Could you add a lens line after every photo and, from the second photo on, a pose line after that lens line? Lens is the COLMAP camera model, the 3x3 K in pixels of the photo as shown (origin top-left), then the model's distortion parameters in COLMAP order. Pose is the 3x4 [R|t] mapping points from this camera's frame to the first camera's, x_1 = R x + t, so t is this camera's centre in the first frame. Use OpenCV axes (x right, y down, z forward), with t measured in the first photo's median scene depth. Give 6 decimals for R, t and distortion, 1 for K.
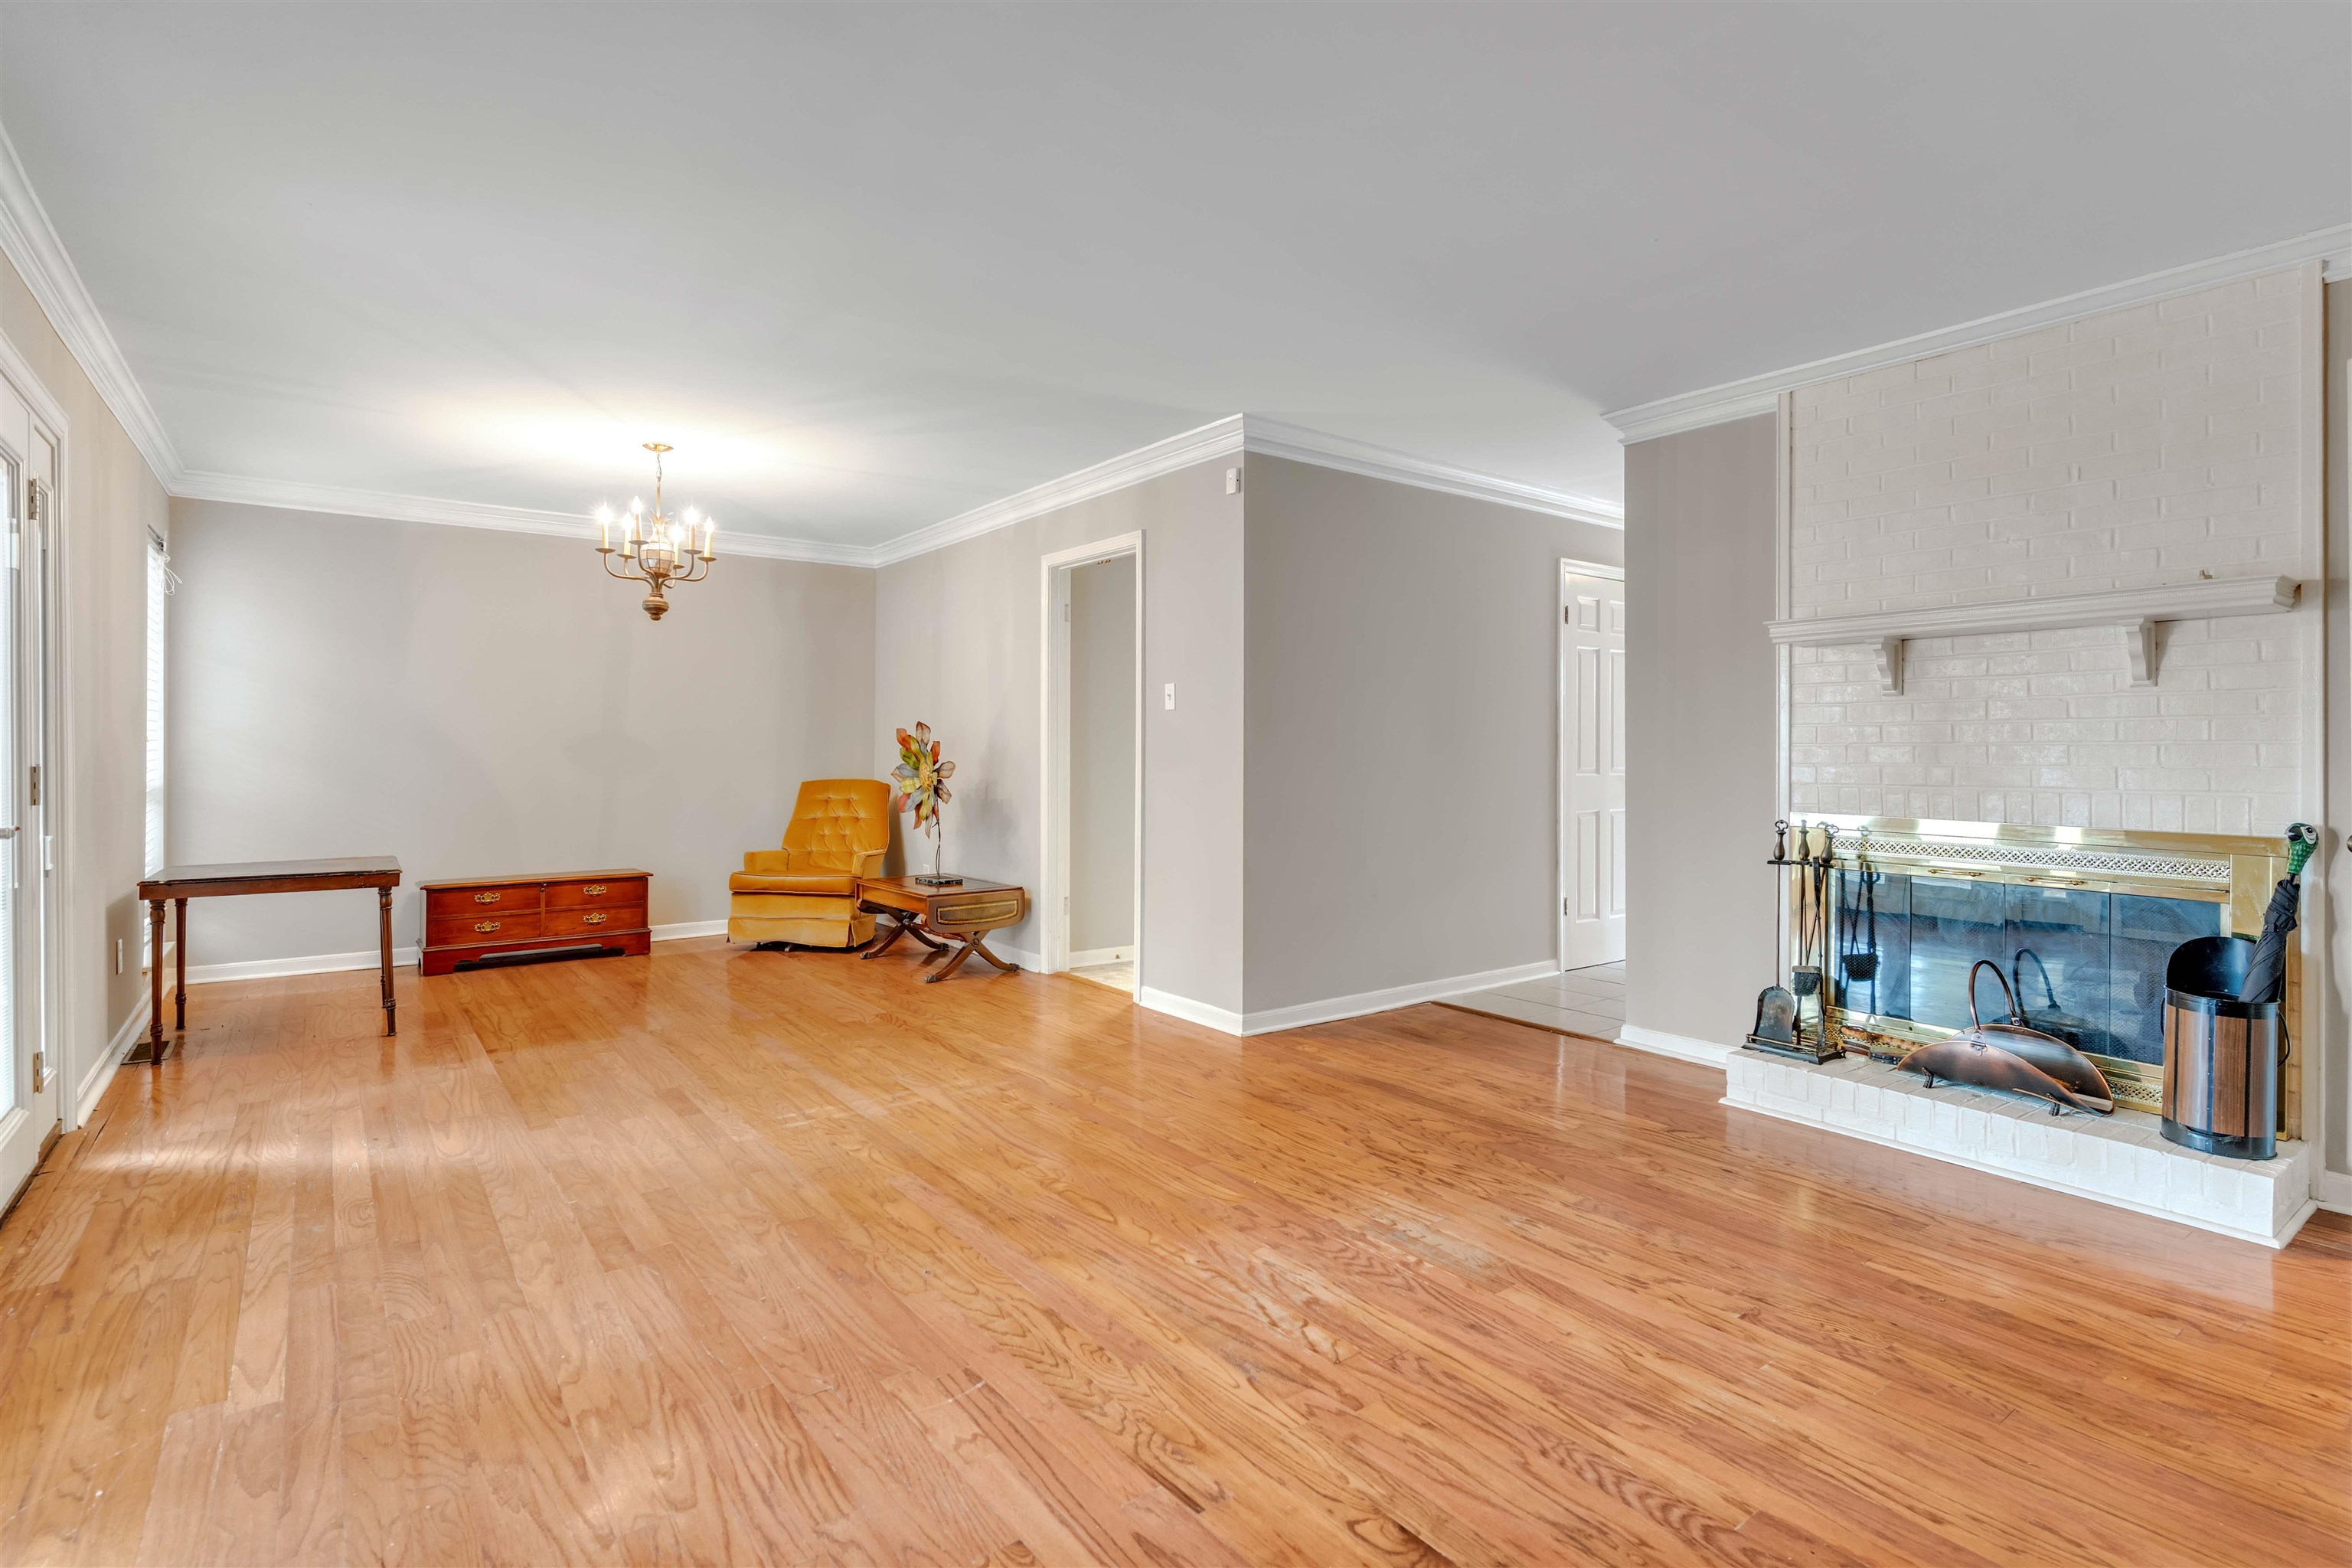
lens RADIAL K [[1147.5, 0, 1198.6], [0, 1147.5, 762.0], [0, 0, 1]] dist [0.001088, 0.000752]
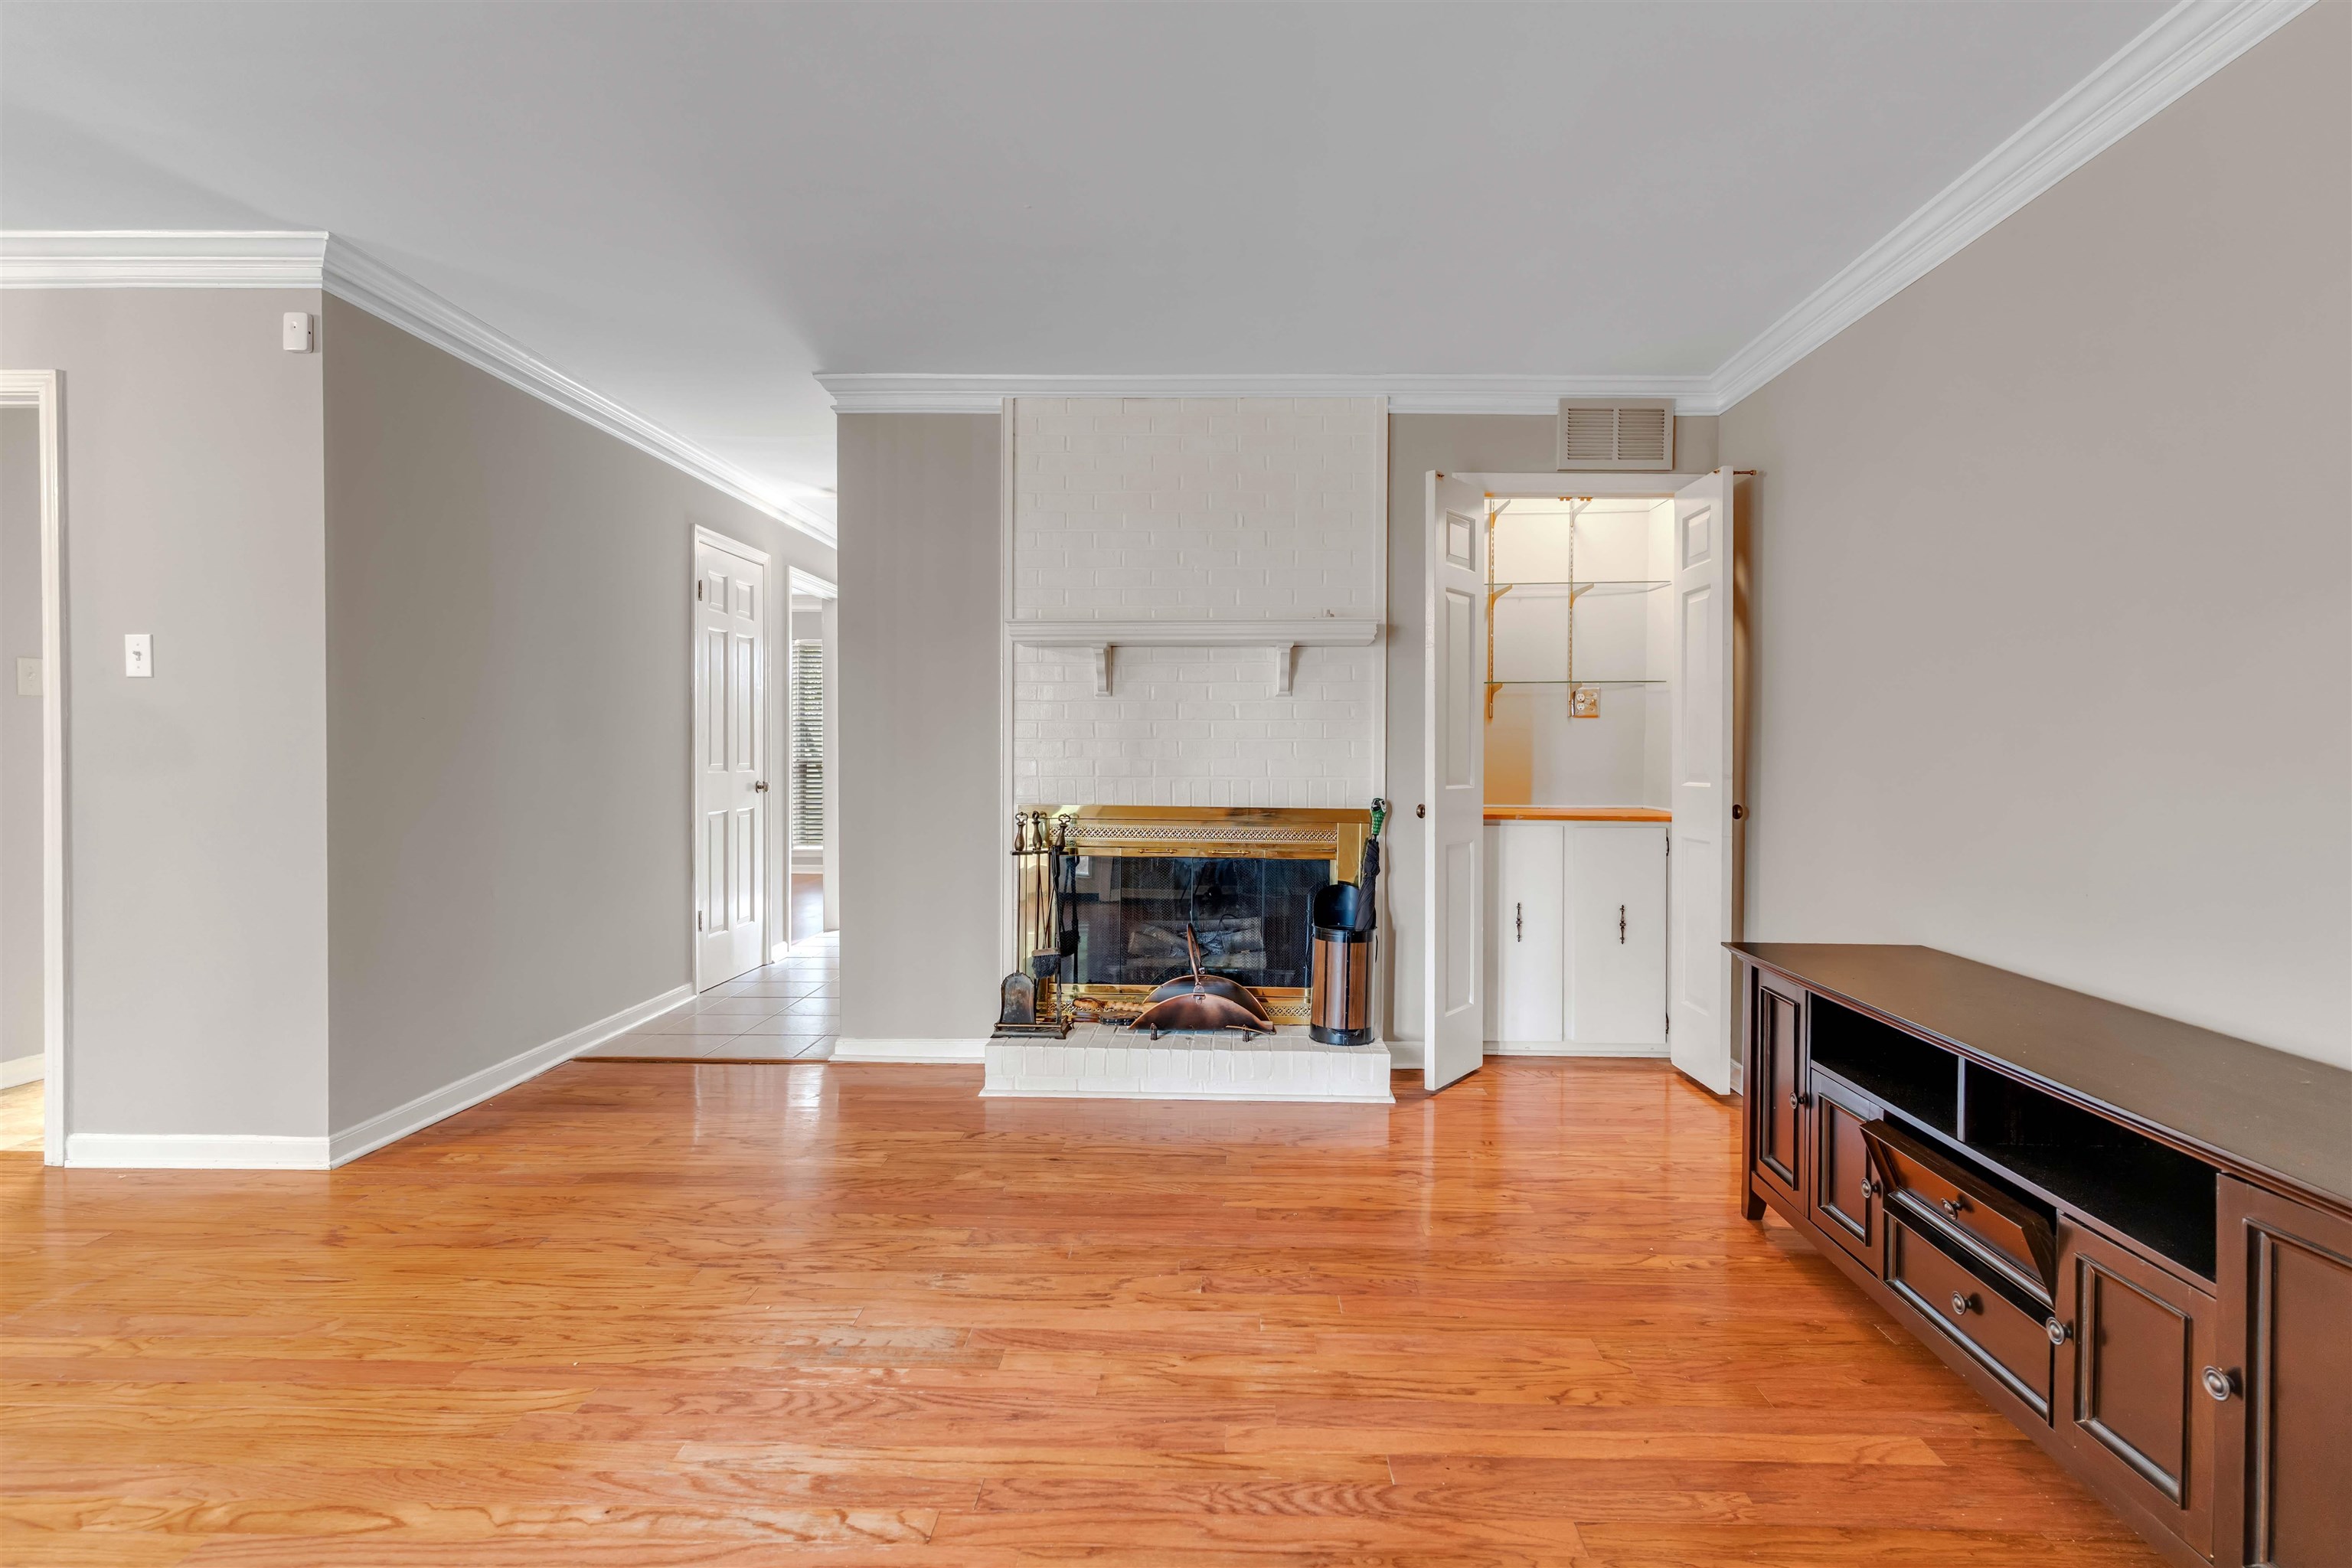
lens RADIAL K [[1160.0, 0, 1176.0], [0, 1160.0, 784.0], [0, 0, 1]] dist [0.000790, 0.000839]
pose [[0.622008, -0.024314, 0.782633, -0.292550], [0.005554, 0.999630, 0.026642, -0.002577], [-0.782991, -0.012225, 0.621913, 0.307913]]
